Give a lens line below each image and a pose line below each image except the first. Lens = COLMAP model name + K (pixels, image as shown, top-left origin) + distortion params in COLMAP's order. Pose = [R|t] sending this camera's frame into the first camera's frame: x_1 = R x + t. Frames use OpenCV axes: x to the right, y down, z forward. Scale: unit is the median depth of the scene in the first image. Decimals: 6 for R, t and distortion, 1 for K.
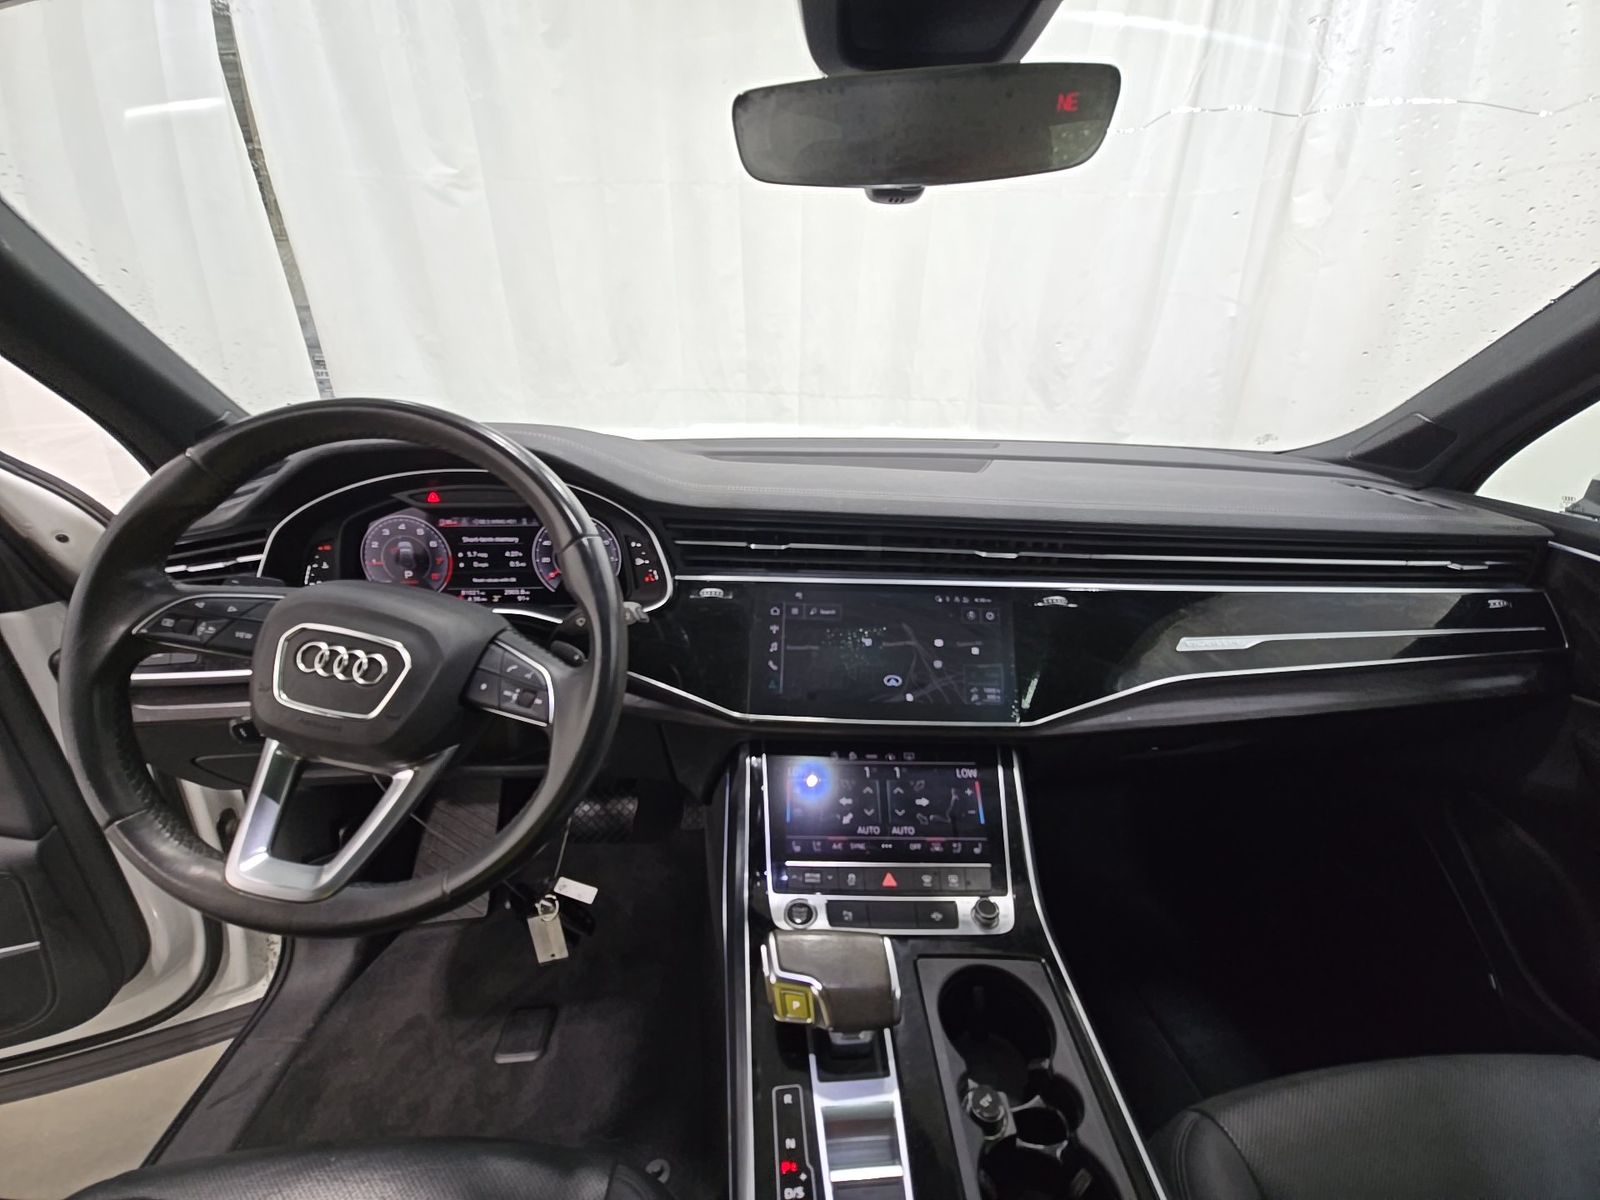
lens RADIAL K [[636.2, 0, 813.0], [0, 636.2, 608.8], [0, 0, 1]] dist [-0.013126, -0.000054]
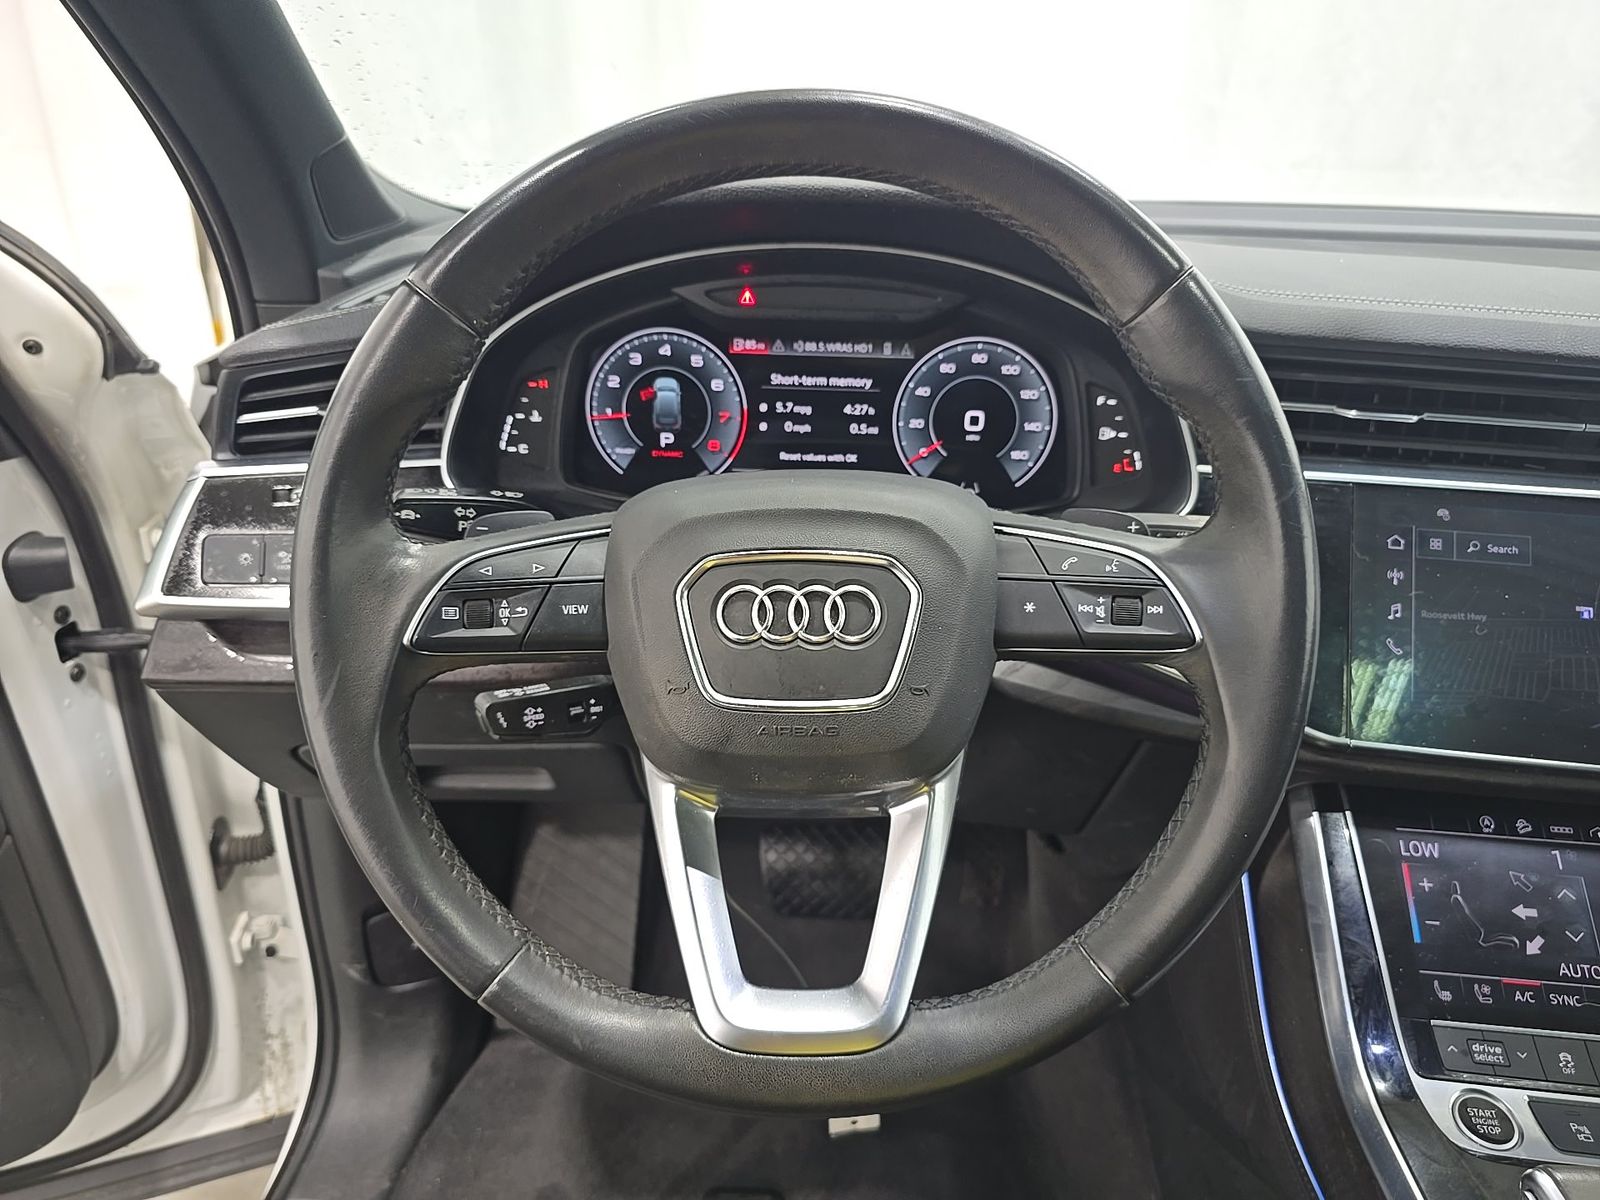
lens RADIAL K [[1062.3, 0, 803.9], [0, 1062.3, 603.2], [0, 0, 1]] dist [0.008353, -0.019598]
pose [[0.994826, 0.056108, -0.084694, -0.436728], [-0.048962, 0.995244, 0.084214, 0.003354], [0.089016, -0.079632, 0.992842, 0.086861]]
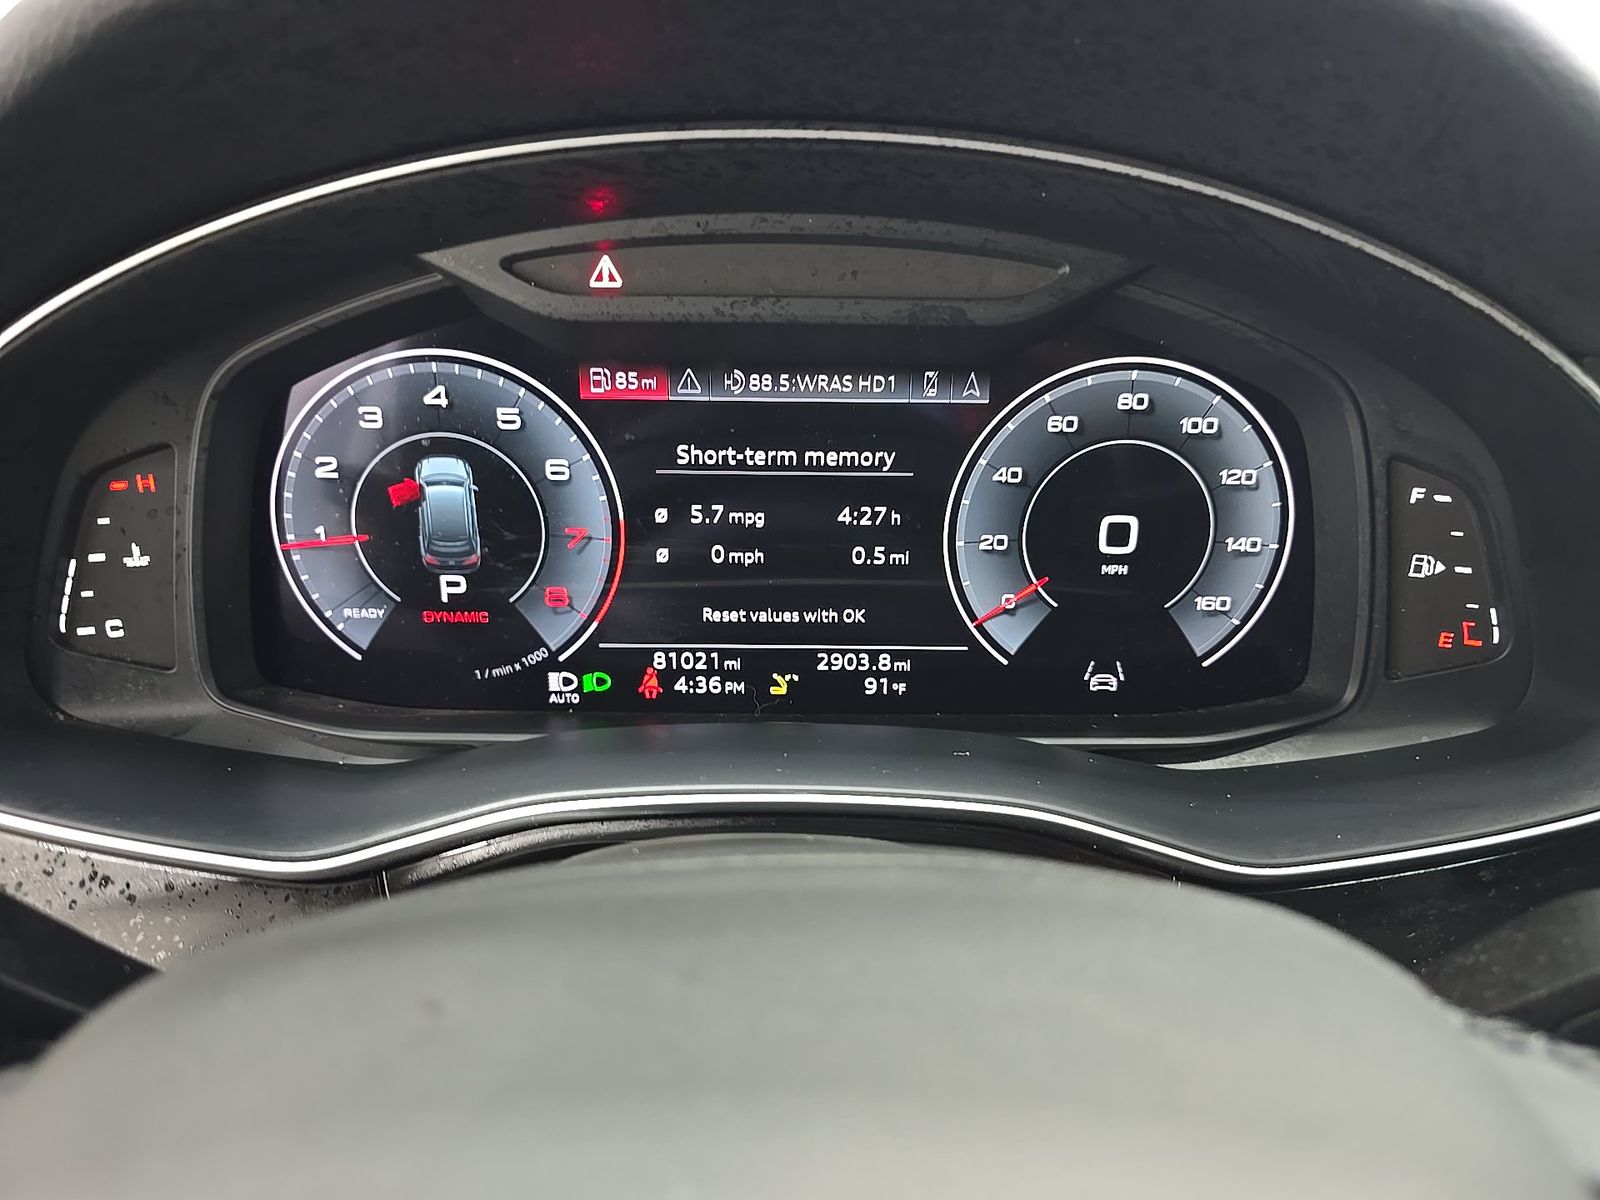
lens RADIAL K [[1062.3, 0, 801.1], [0, 1062.3, 601.5], [0, 0, 1]] dist [0.008353, -0.019598]
pose [[0.998480, 0.029184, -0.046757, -0.482365], [-0.025060, 0.995938, 0.086480, -0.089209], [0.049091, -0.085177, 0.995156, 0.586085]]
